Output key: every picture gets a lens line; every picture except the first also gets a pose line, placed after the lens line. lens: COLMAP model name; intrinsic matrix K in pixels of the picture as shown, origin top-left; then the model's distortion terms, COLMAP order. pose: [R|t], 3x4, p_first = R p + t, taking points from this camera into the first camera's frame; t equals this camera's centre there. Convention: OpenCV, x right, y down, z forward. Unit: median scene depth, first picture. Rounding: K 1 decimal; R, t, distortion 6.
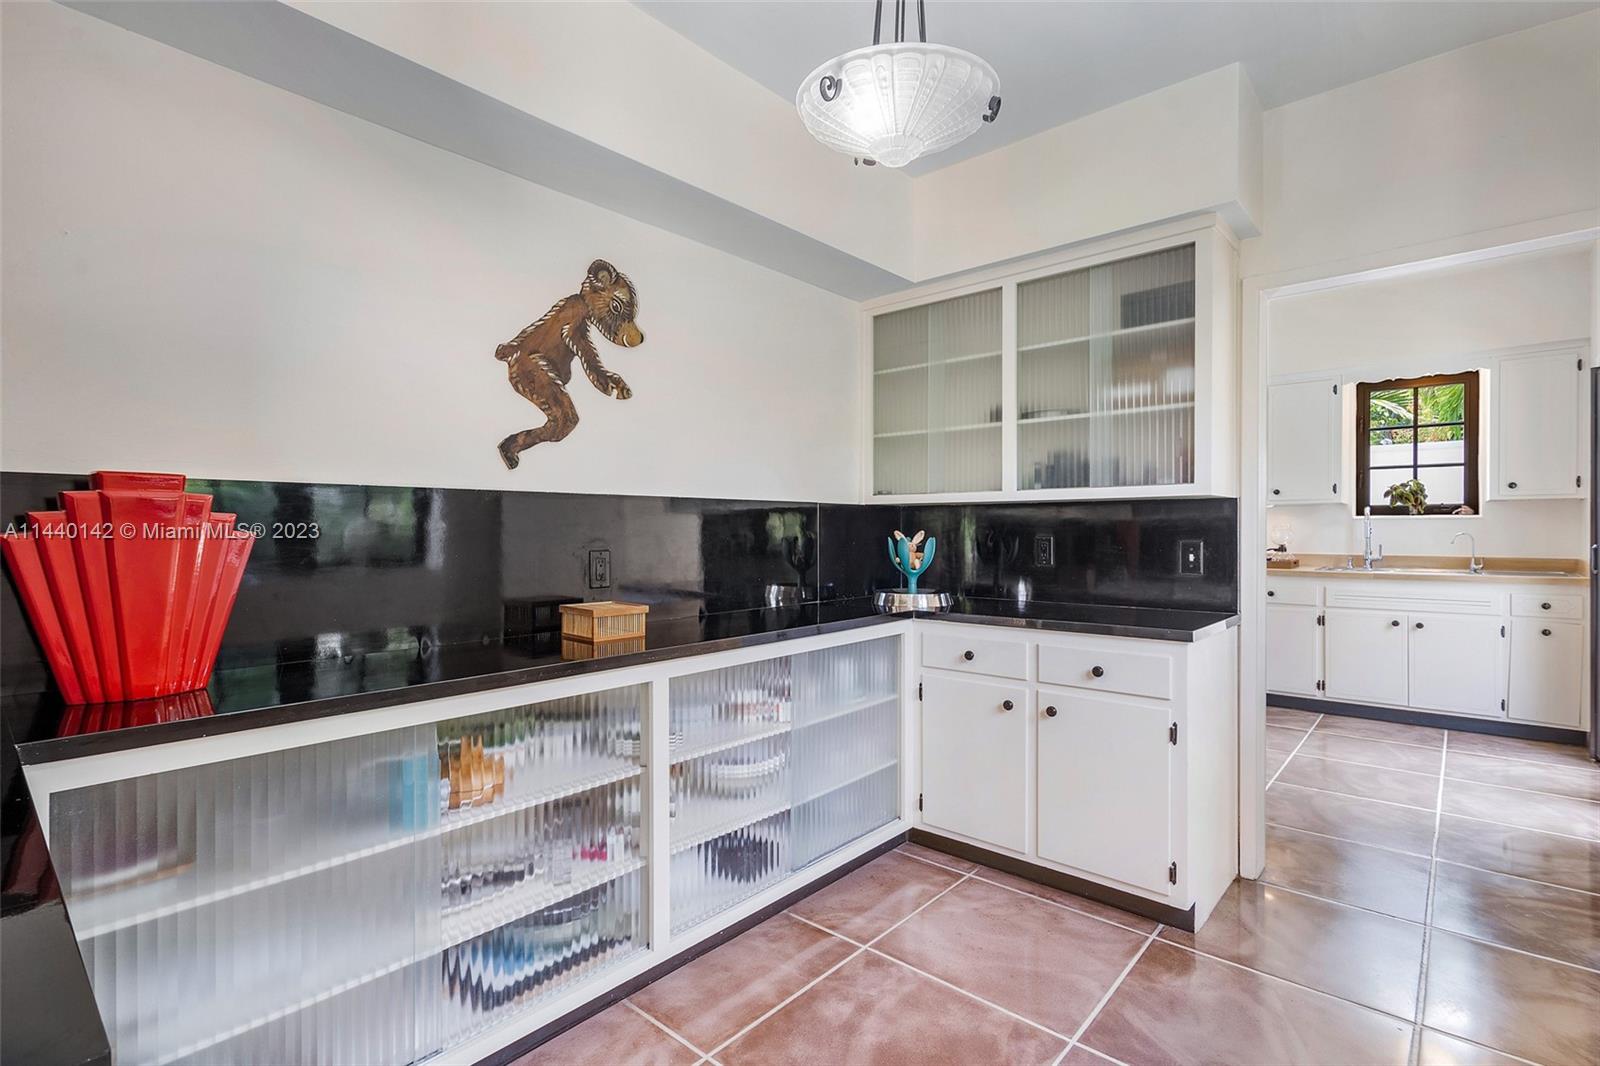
lens RADIAL K [[753.8, 0, 831.0], [0, 753.8, 528.8], [0, 0, 1]] dist [0.000624, 0.000255]
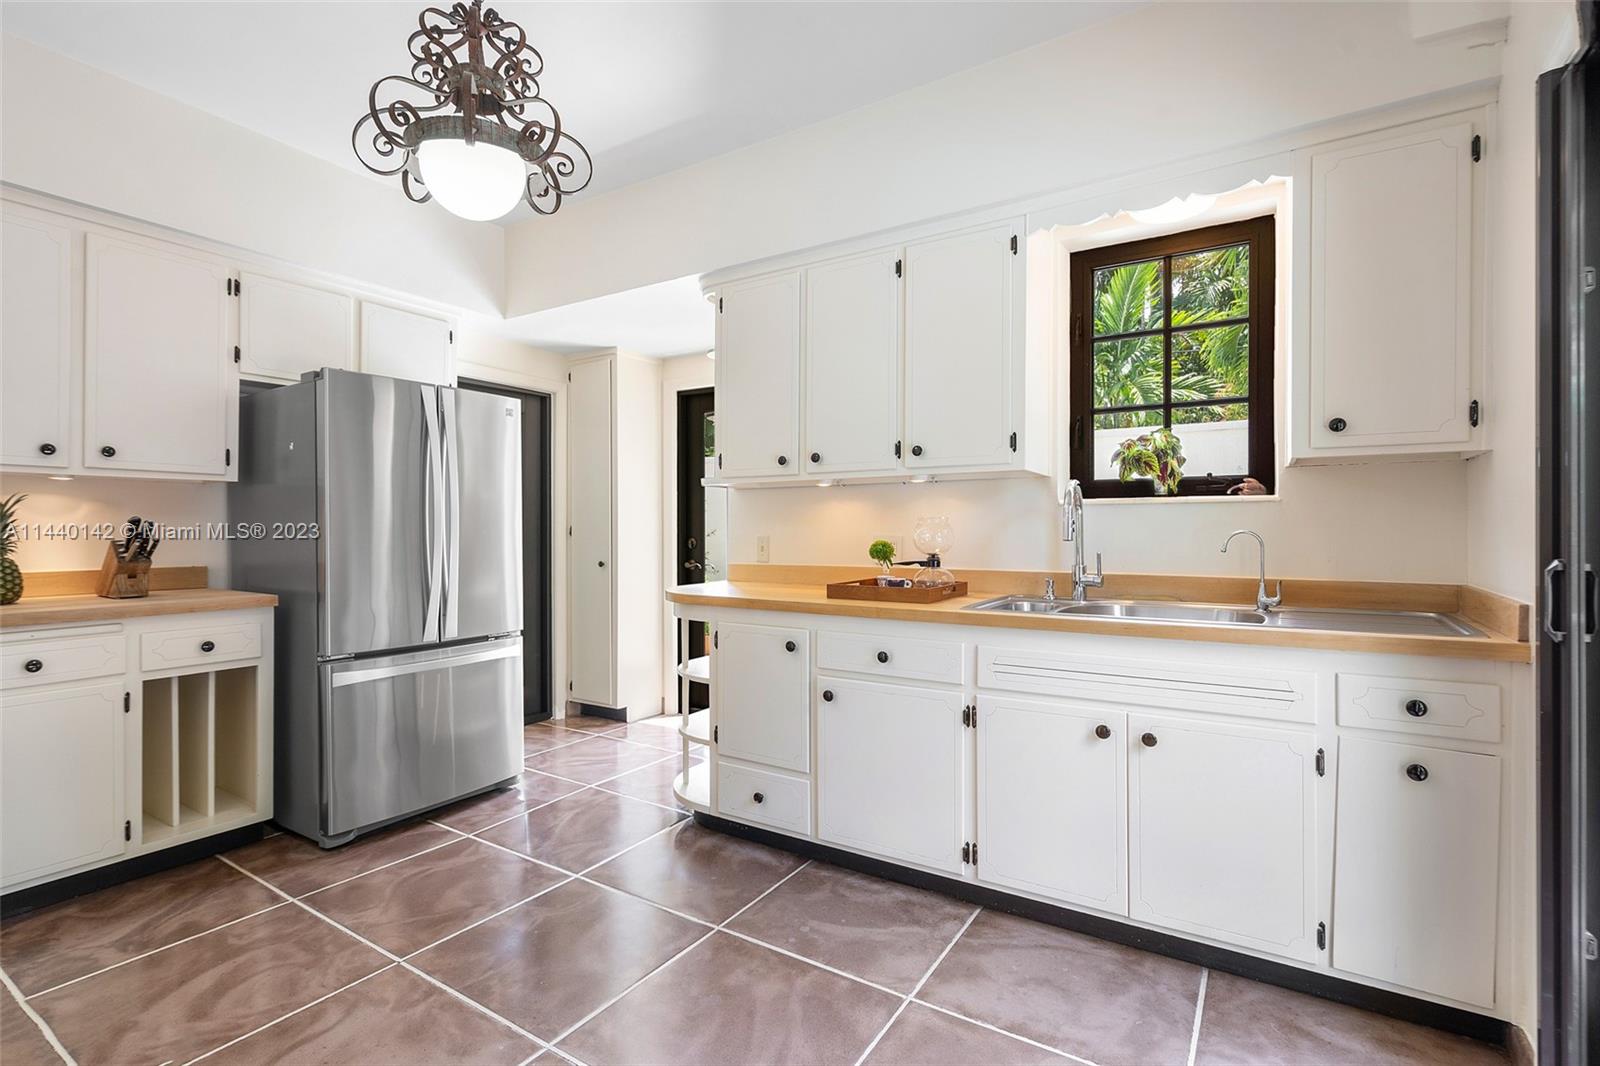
lens RADIAL K [[744.7, 0, 800.0], [0, 744.7, 533.0], [0, 0, 1]] dist [-0.003357, -0.000720]
pose [[0.991295, 0.000898, 0.131656, 0.467157], [-0.001092, 0.999998, 0.001404, 0.006395], [-0.131655, -0.001535, 0.991294, 0.534540]]
